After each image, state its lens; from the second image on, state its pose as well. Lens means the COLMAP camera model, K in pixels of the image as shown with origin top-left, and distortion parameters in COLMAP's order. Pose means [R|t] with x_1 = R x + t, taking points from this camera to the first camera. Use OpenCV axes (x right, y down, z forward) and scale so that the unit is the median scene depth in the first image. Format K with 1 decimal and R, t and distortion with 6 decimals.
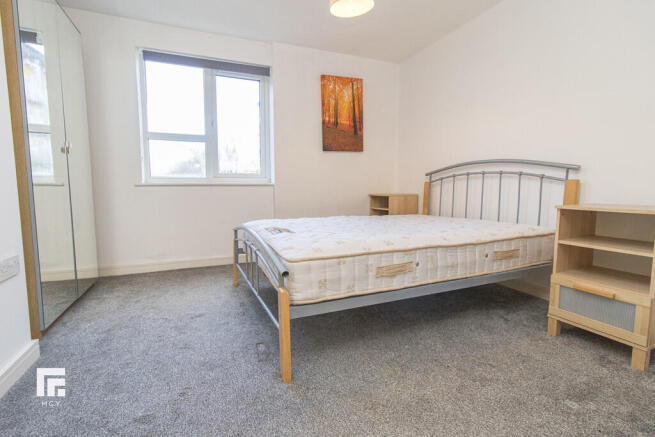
lens RADIAL K [[317.6, 0, 331.2], [0, 317.6, 213.6], [0, 0, 1]] dist [0.000375, 0.000638]
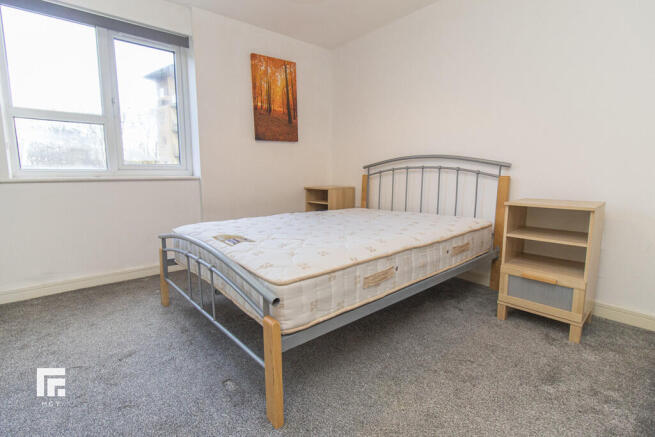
lens RADIAL K [[317.6, 0, 331.2], [0, 317.6, 213.6], [0, 0, 1]] dist [0.000375, 0.000638]
pose [[0.953957, -0.039511, 0.297330, -0.154694], [0.026185, 0.998472, 0.048669, -0.046012], [-0.298799, -0.038642, 0.953533, 0.119038]]
